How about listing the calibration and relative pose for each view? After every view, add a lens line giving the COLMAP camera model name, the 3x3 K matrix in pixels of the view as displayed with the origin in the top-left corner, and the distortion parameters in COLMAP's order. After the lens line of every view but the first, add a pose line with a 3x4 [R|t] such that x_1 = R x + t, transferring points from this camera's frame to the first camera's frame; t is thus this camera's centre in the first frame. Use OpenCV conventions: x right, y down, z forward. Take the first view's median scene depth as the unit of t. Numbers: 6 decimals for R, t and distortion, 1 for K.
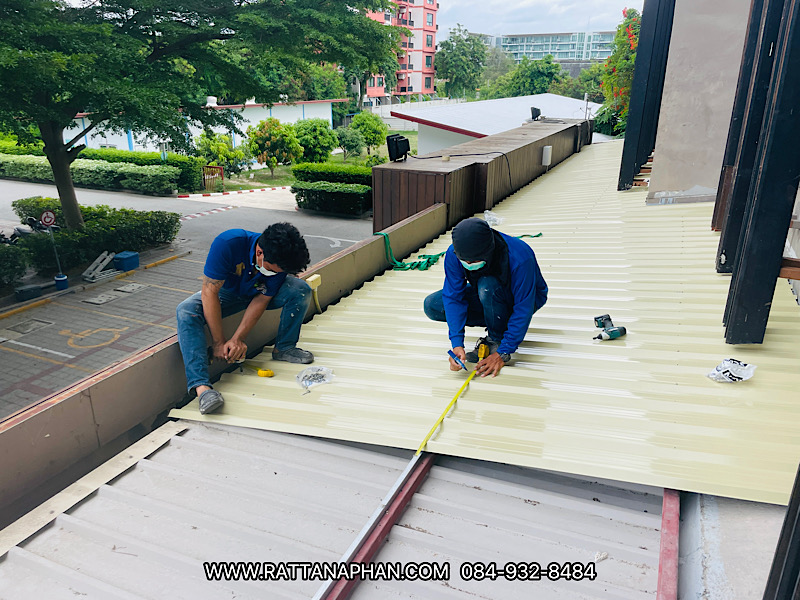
lens RADIAL K [[605.5, 0, 399.0], [0, 605.5, 295.4], [0, 0, 1]] dist [0.082016, -0.112547]
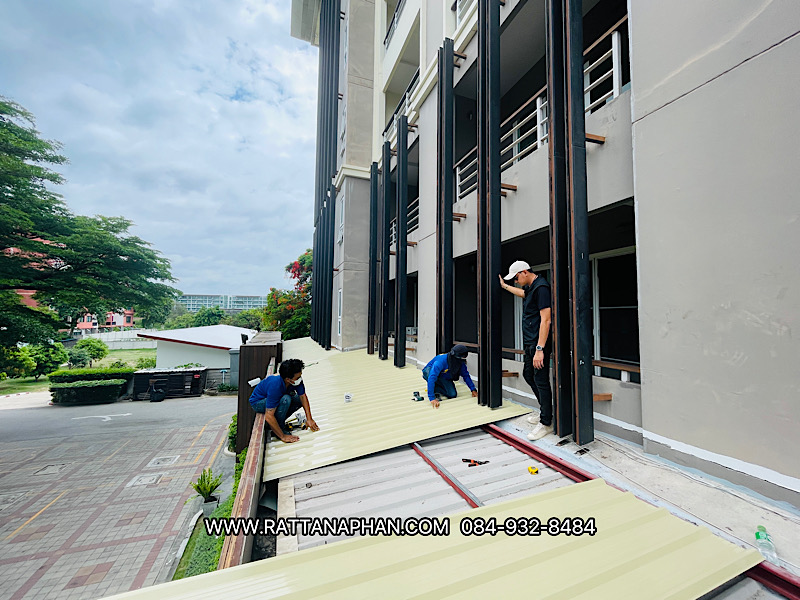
lens RADIAL K [[325.9, 0, 401.0], [0, 325.9, 297.2], [0, 0, 1]] dist [-0.002064, 0.000005]
pose [[0.714717, 0.045709, 0.697918, -0.115858], [0.233280, 0.925143, -0.299485, 0.033128], [-0.659363, 0.376857, 0.650553, -0.071152]]
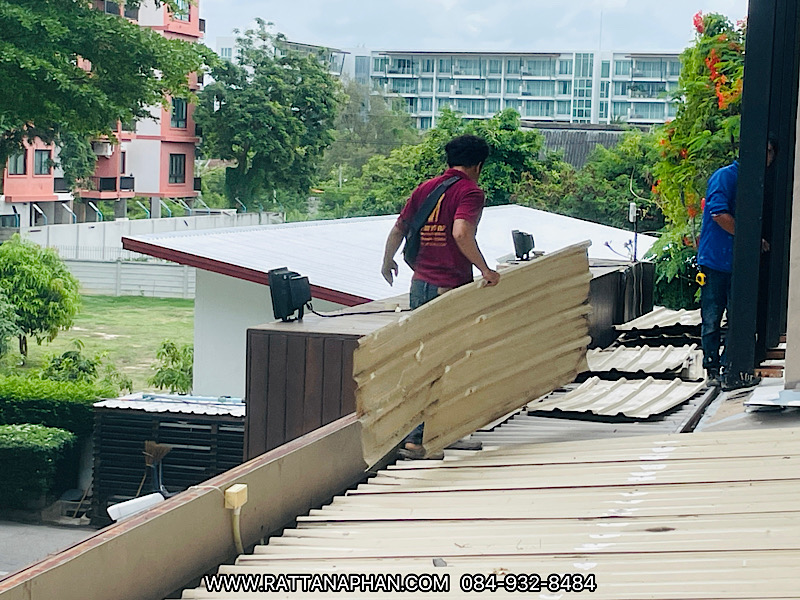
lens RADIAL K [[1874.6, 0, 400.0], [0, 1874.6, 300.0], [0, 0, 1]] dist [0.096821, 0.376217]
pose [[0.984616, 0.013834, 0.174182, -0.043418], [0.032458, 0.965029, -0.260125, 0.038039], [-0.171689, 0.261777, 0.949735, -0.107496]]
